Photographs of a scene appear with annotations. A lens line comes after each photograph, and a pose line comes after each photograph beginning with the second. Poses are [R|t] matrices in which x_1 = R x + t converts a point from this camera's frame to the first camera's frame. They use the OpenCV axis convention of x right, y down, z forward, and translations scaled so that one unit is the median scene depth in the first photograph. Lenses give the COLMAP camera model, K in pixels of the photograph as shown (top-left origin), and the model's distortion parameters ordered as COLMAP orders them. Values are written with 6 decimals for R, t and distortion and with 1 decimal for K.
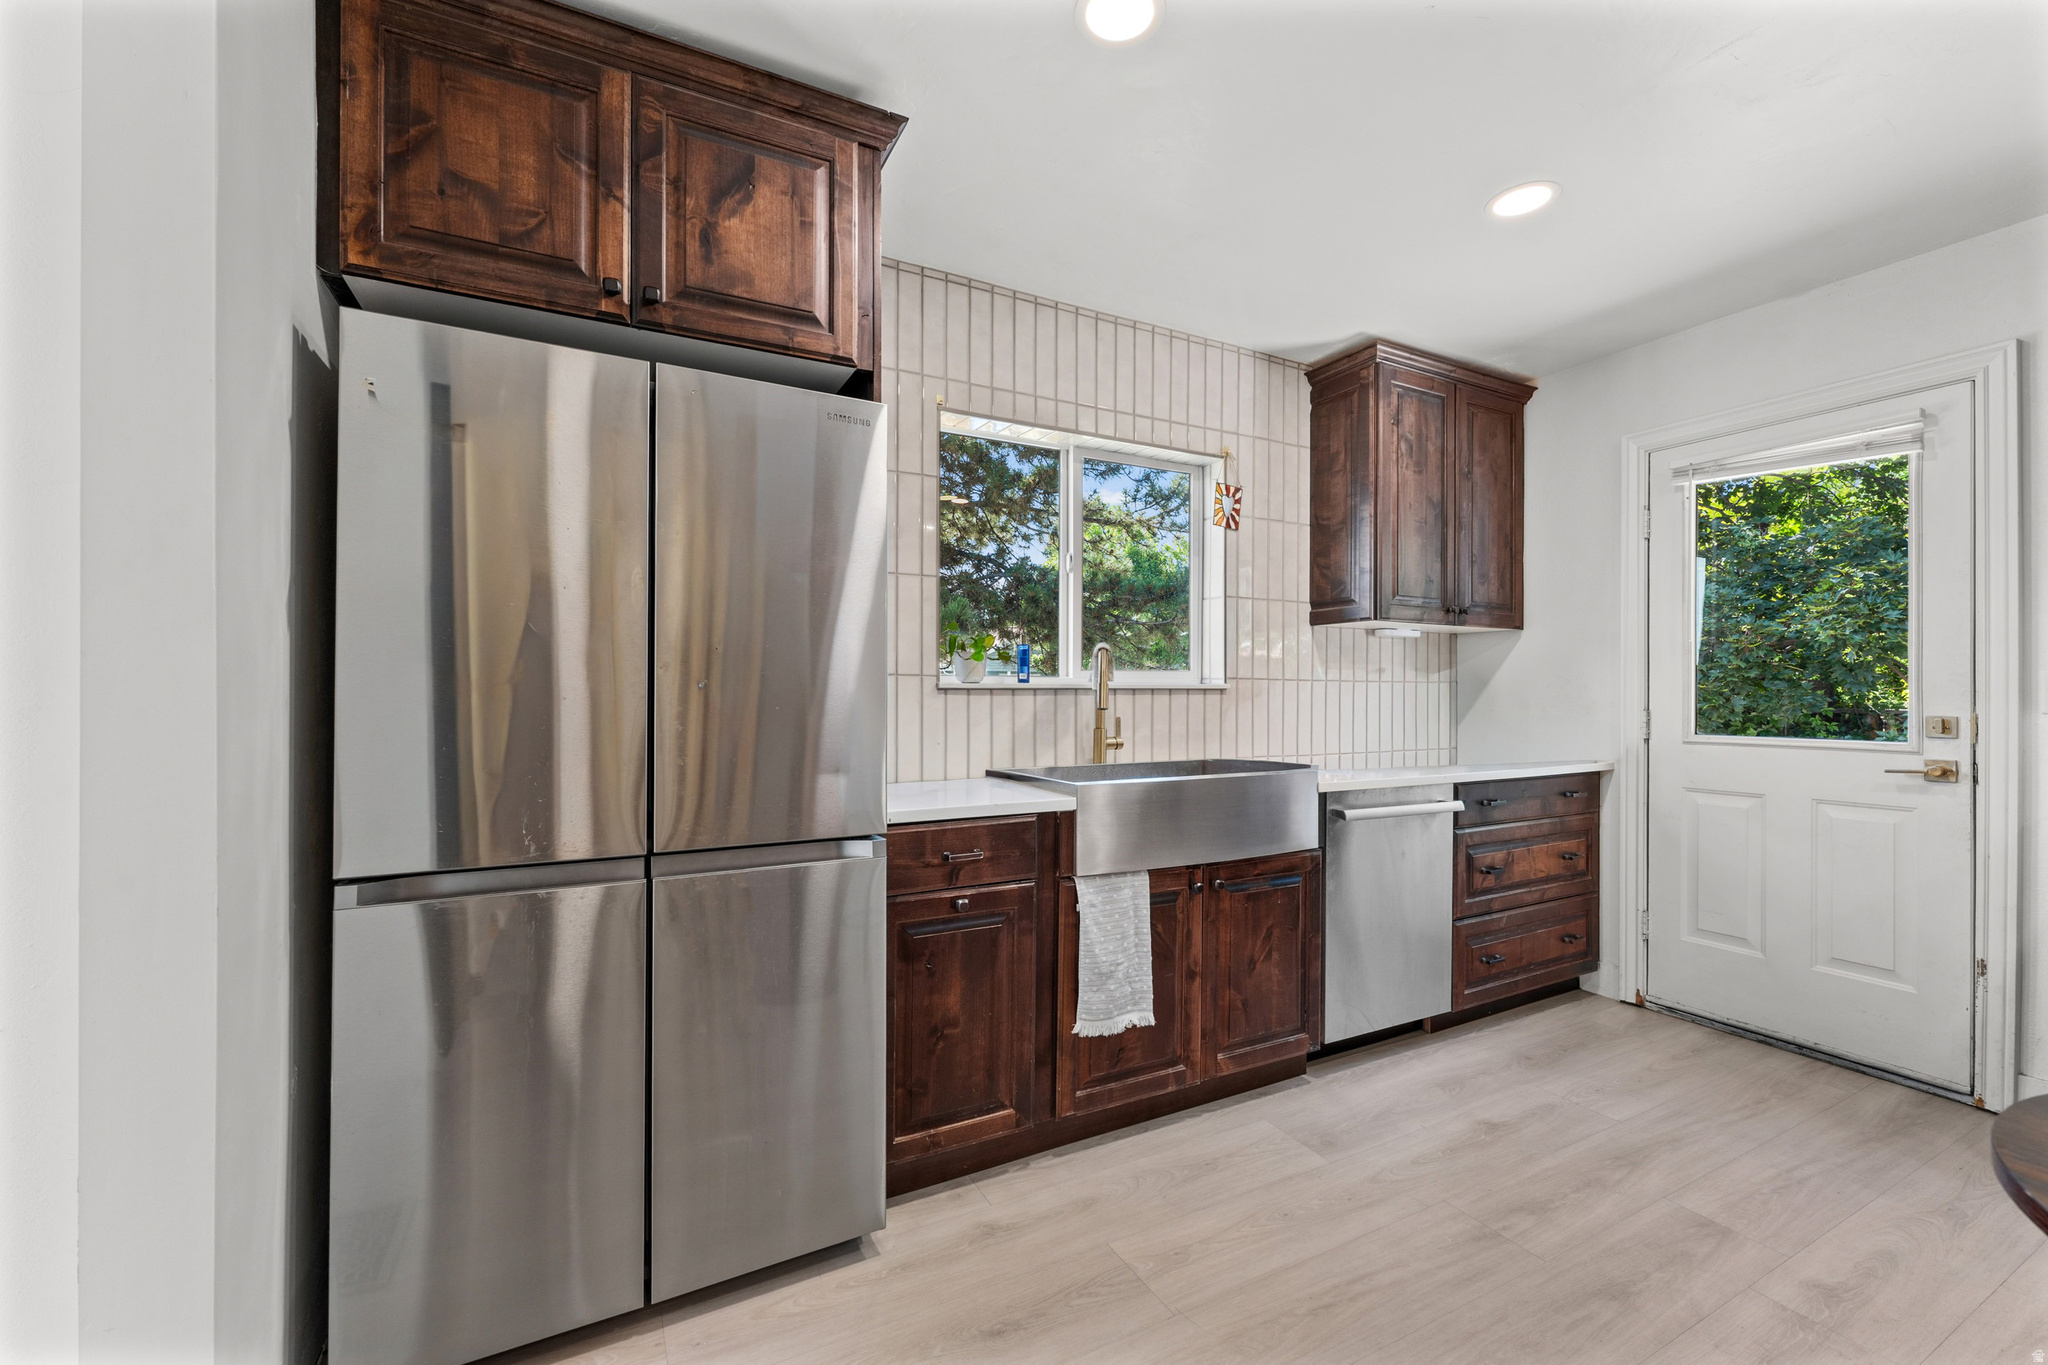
lens RADIAL K [[826.7, 0, 1040.9], [0, 826.7, 683.6], [0, 0, 1]] dist [-0.004275, -0.000245]
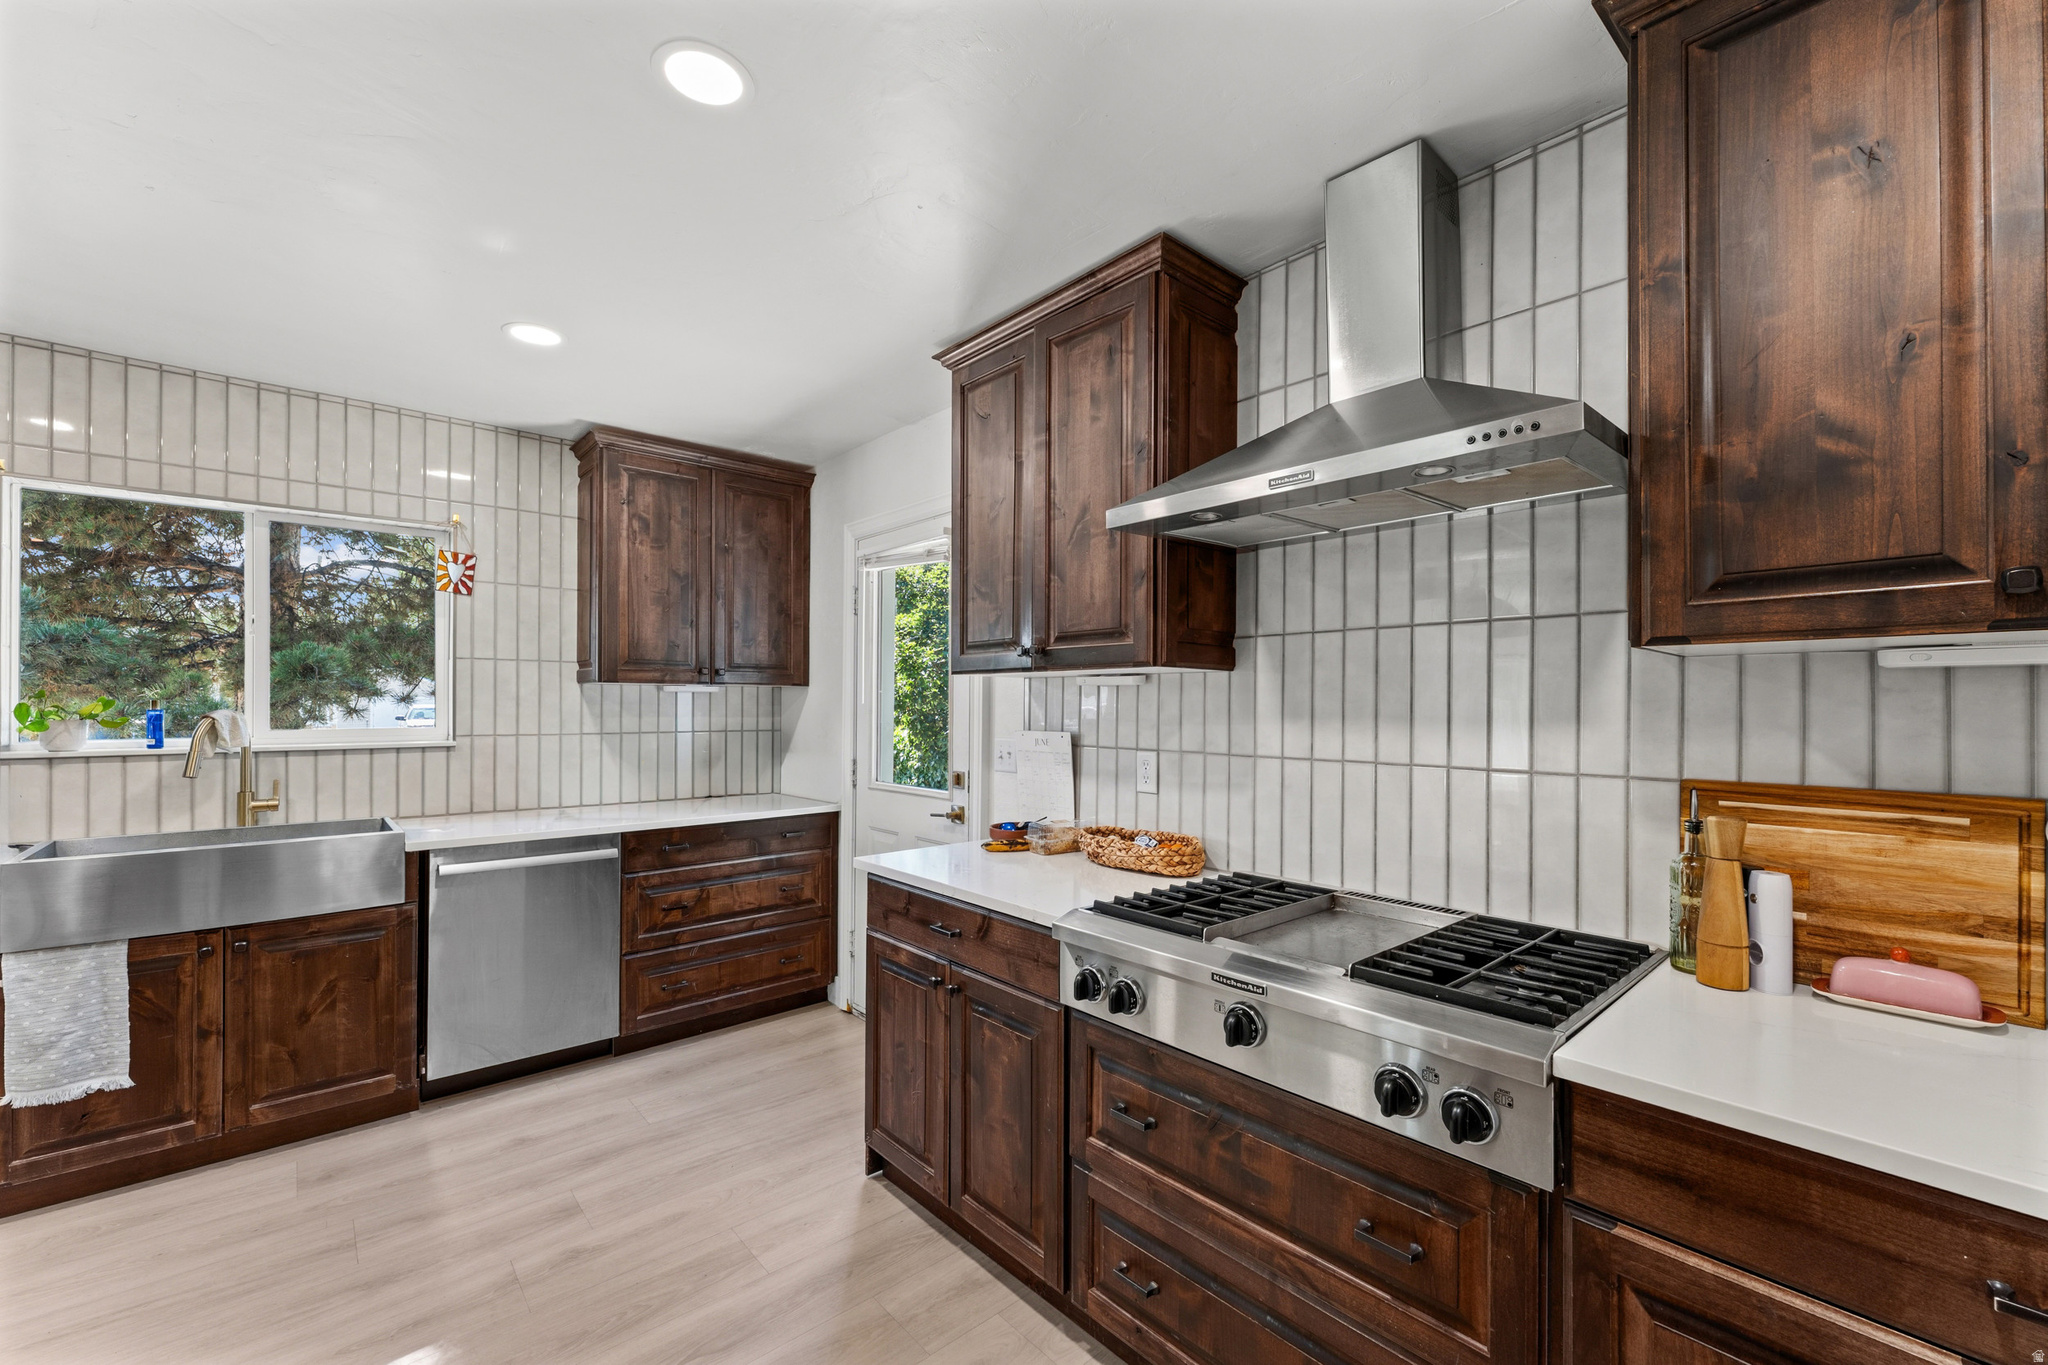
lens RADIAL K [[826.7, 0, 1022.6], [0, 826.7, 697.5], [0, 0, 1]] dist [-0.004275, -0.000245]
pose [[0.969642, 0.000523, 0.244527, 0.743893], [-0.000427, 1.000000, -0.000445, -0.061536], [-0.244527, 0.000327, 0.969642, -0.218177]]
